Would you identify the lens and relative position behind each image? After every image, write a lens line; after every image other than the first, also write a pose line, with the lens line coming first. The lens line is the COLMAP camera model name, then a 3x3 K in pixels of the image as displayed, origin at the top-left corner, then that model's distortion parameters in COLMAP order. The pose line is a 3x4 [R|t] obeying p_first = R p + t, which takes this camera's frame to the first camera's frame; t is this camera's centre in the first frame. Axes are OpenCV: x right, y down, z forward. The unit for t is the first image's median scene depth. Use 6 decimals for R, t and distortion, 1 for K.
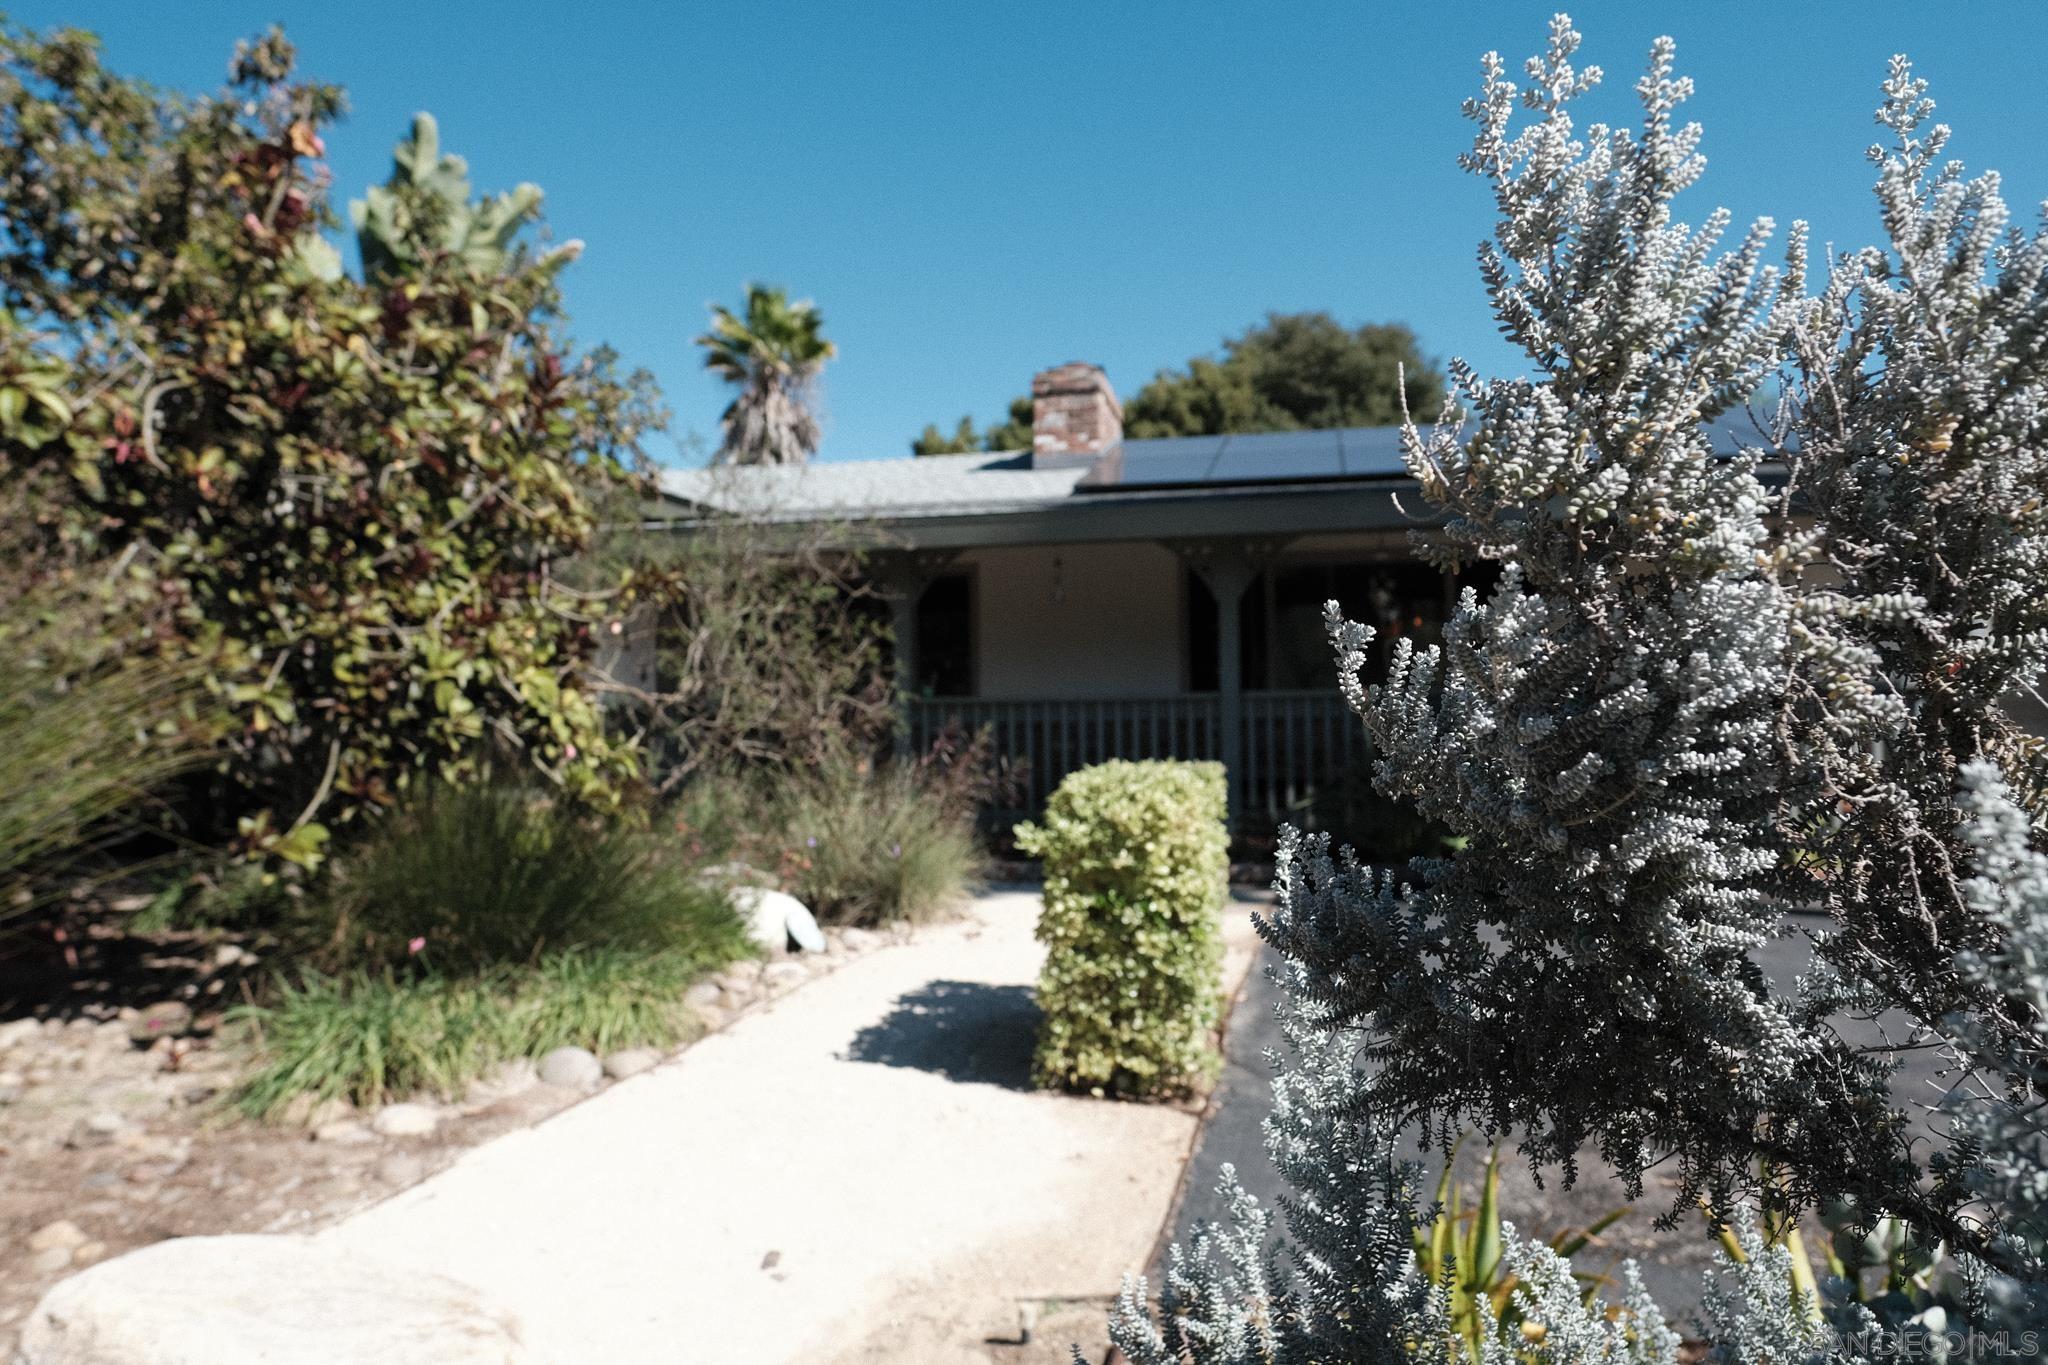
lens RADIAL K [[1460.0, 0, 1024.9], [0, 1460.0, 691.4], [0, 0, 1]] dist [-0.002899, 0.001132]
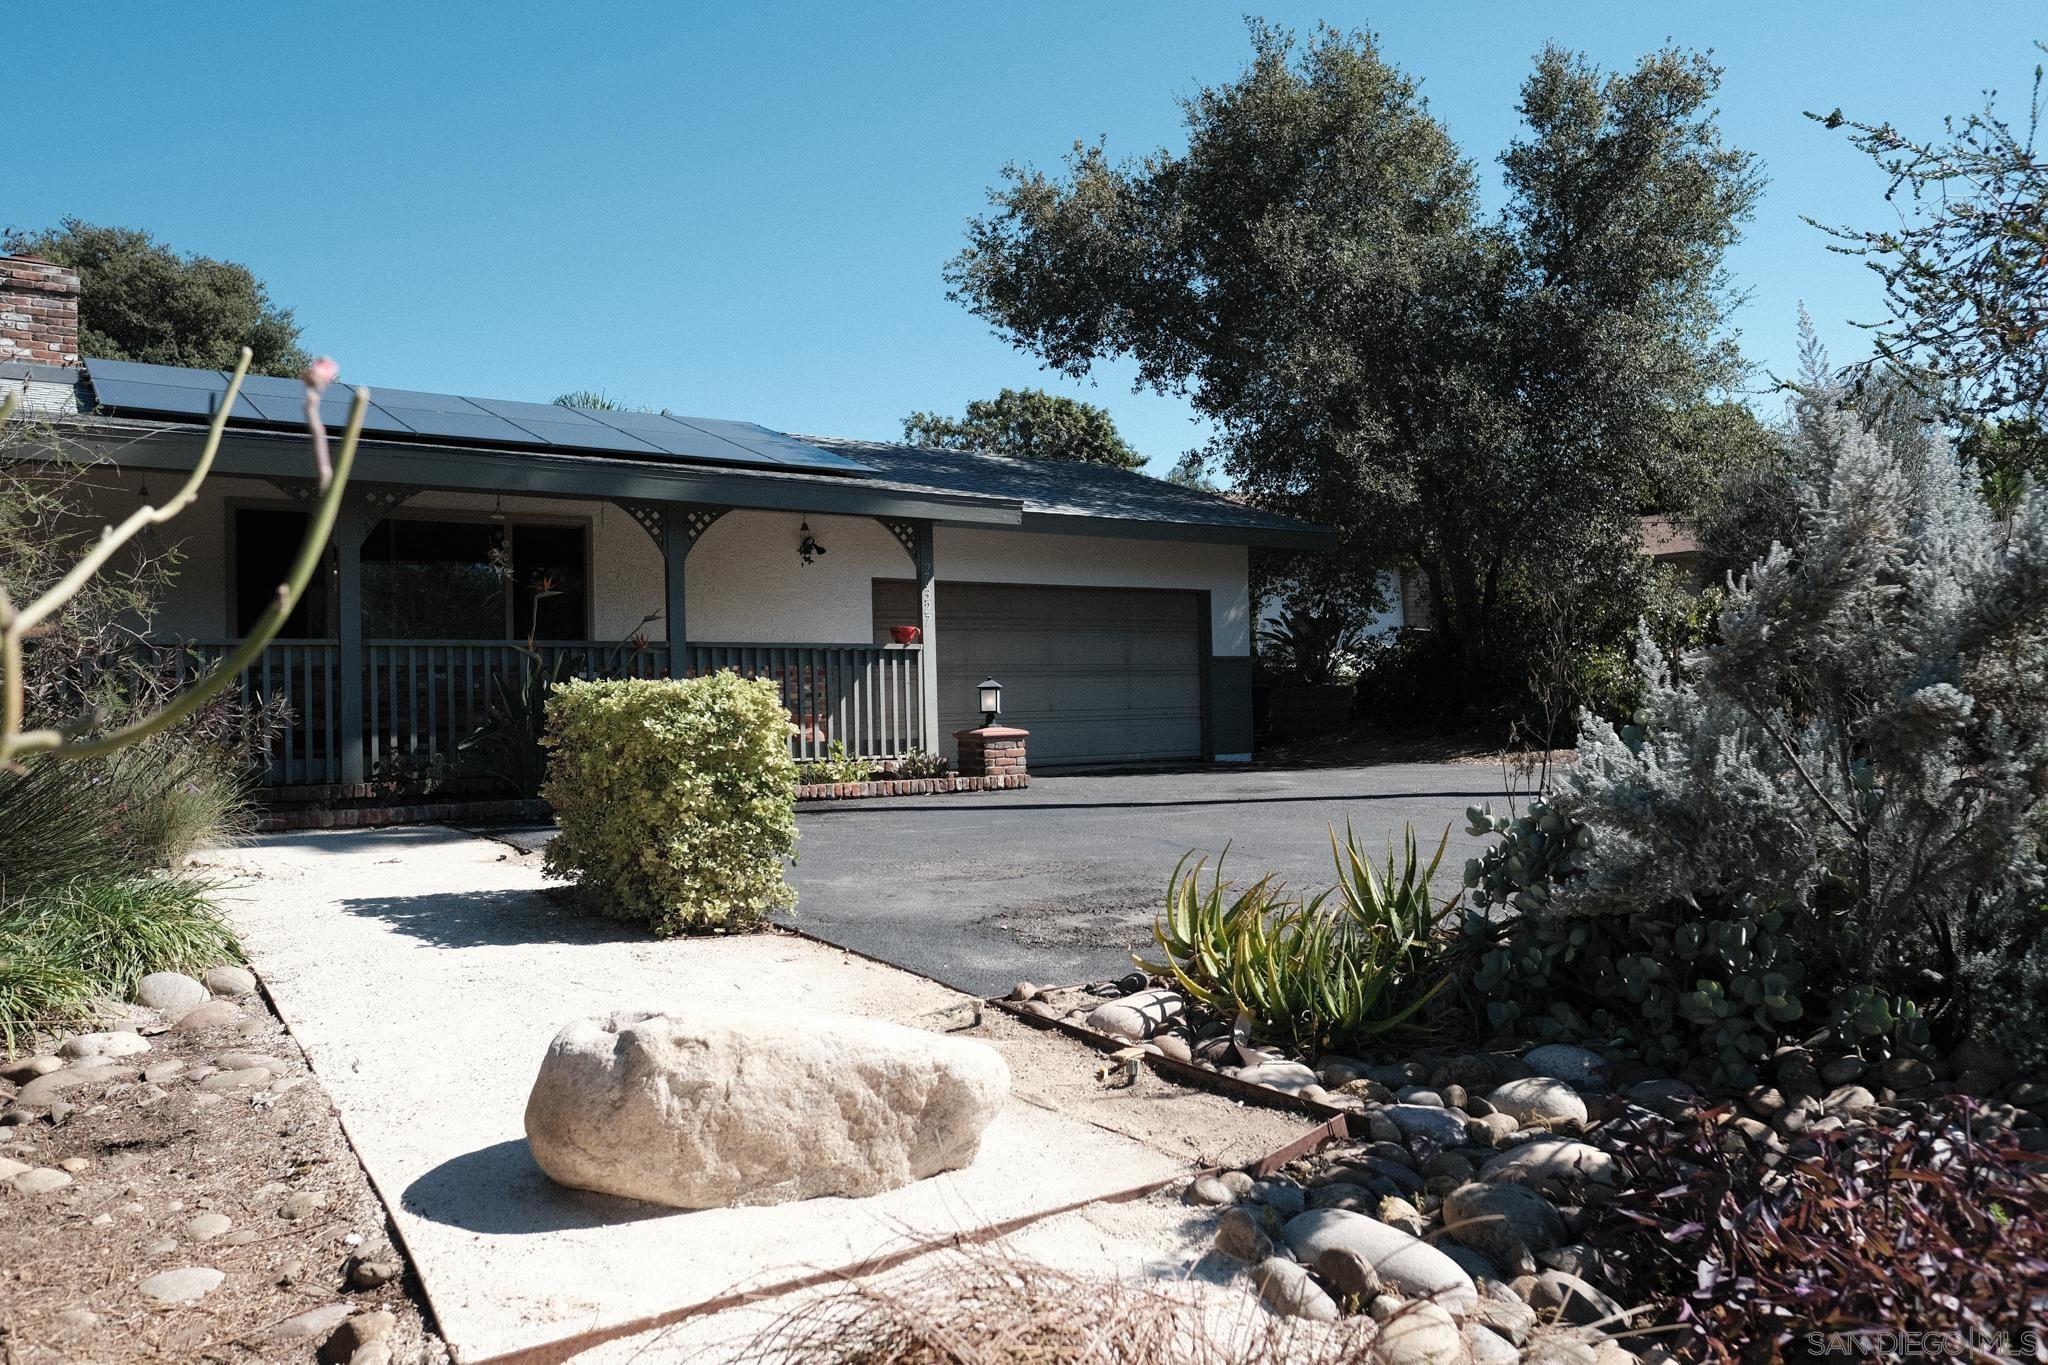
lens RADIAL K [[1460.0, 0, 1023.0], [0, 1460.0, 680.4], [0, 0, 1]] dist [-0.002899, 0.001132]
pose [[0.694678, 0.005459, 0.719300, -0.666198], [-0.009874, 0.999949, 0.001948, 0.056066], [-0.719253, -0.008456, 0.694697, -0.049678]]
